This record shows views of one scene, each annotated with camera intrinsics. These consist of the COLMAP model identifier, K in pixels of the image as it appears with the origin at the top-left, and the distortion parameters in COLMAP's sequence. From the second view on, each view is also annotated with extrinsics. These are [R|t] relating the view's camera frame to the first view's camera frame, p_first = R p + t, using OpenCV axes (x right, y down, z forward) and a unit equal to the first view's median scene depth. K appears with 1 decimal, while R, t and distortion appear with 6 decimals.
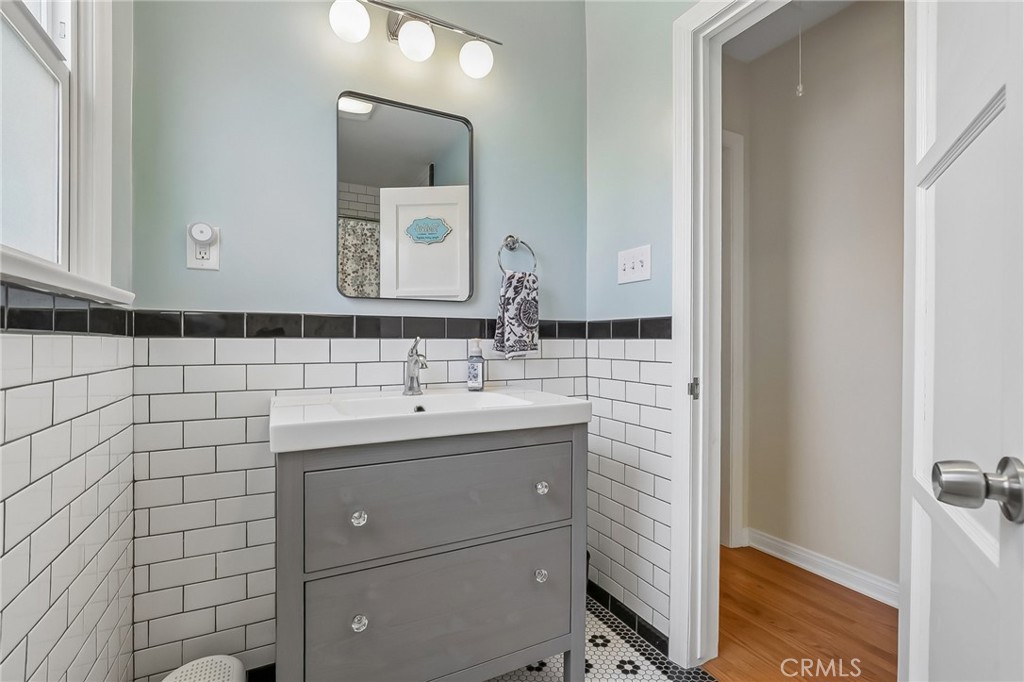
lens RADIAL K [[466.3, 0, 512.0], [0, 466.3, 341.0], [0, 0, 1]] dist [-0.019563, 0.006853]
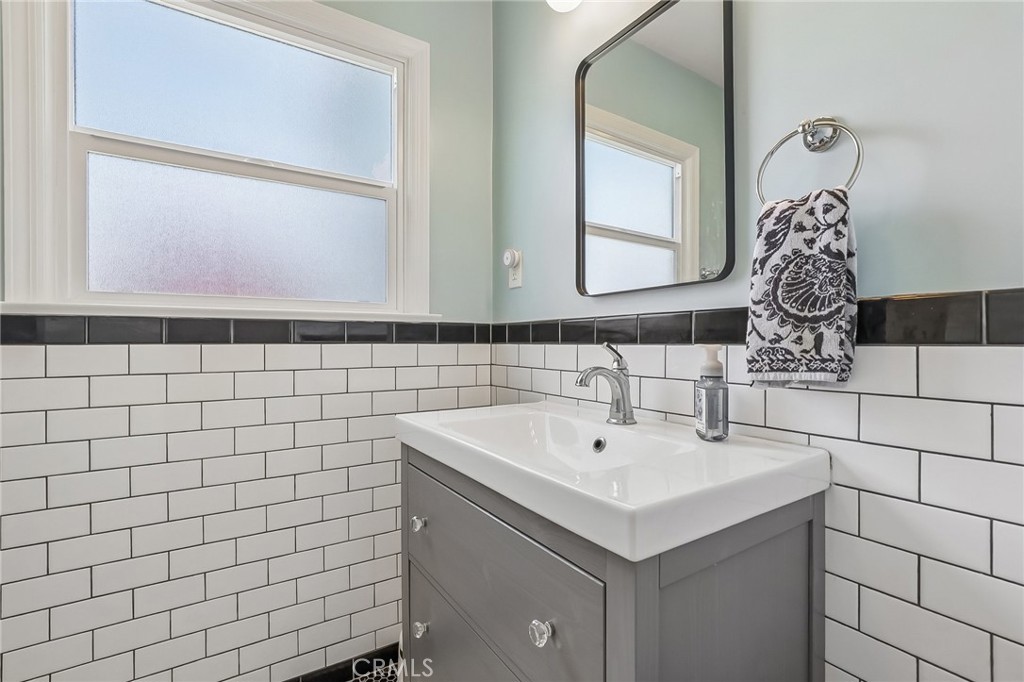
lens RADIAL K [[466.3, 0, 512.0], [0, 466.3, 341.0], [0, 0, 1]] dist [-0.019563, 0.006853]
pose [[0.093896, -0.007993, -0.995550, 0.444635], [-0.007208, 0.999936, -0.008708, -0.003031], [0.995556, 0.007993, 0.093833, 0.702046]]
